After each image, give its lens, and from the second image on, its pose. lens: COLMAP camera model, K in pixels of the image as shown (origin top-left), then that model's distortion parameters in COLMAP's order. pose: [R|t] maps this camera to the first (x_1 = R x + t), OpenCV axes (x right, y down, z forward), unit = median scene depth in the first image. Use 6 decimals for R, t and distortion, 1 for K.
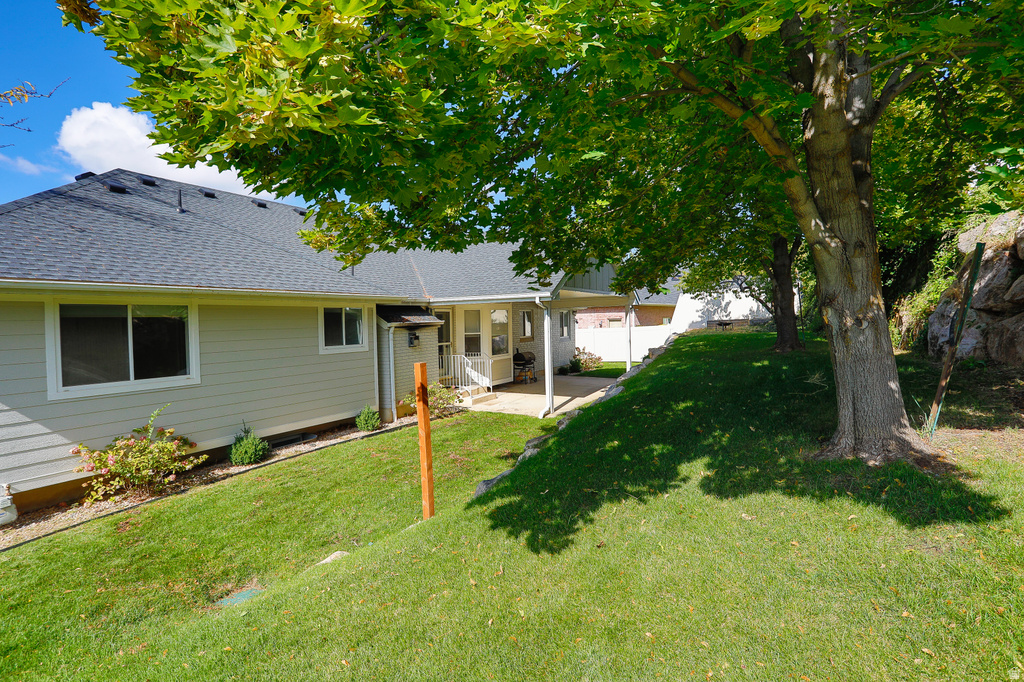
lens RADIAL K [[524.9, 0, 499.3], [0, 524.9, 333.2], [0, 0, 1]] dist [-0.035228, 0.023212]
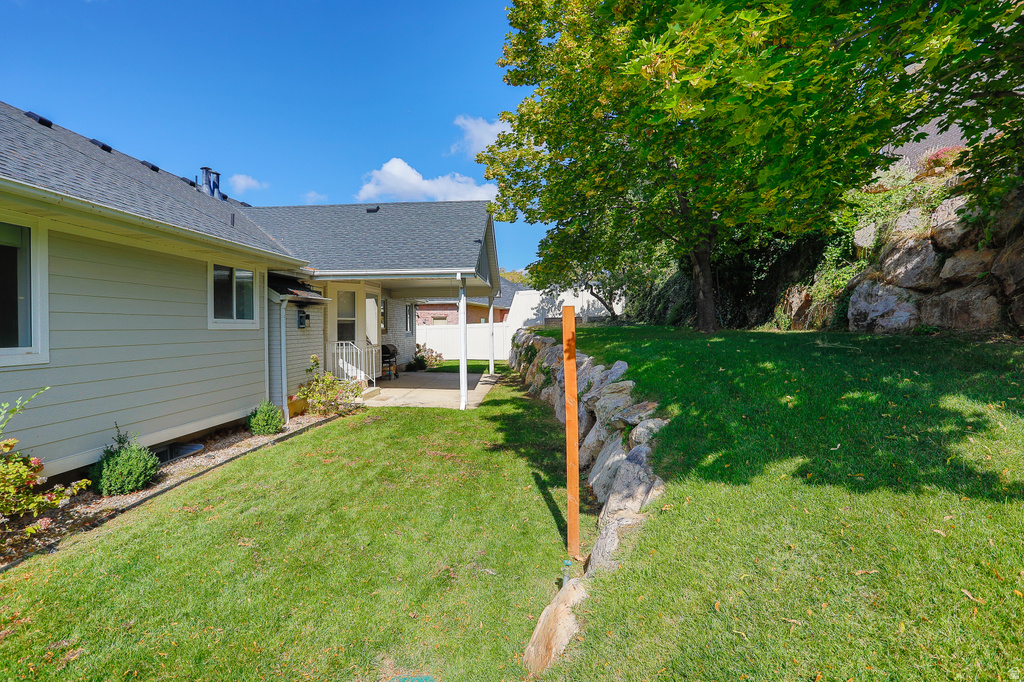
lens RADIAL K [[524.9, 0, 499.3], [0, 524.9, 333.2], [0, 0, 1]] dist [-0.035228, 0.023212]
pose [[0.907070, 0.013201, 0.420774, -0.324803], [-0.007162, 0.999847, -0.015929, 0.062683], [-0.420920, 0.011435, 0.907026, 0.226614]]
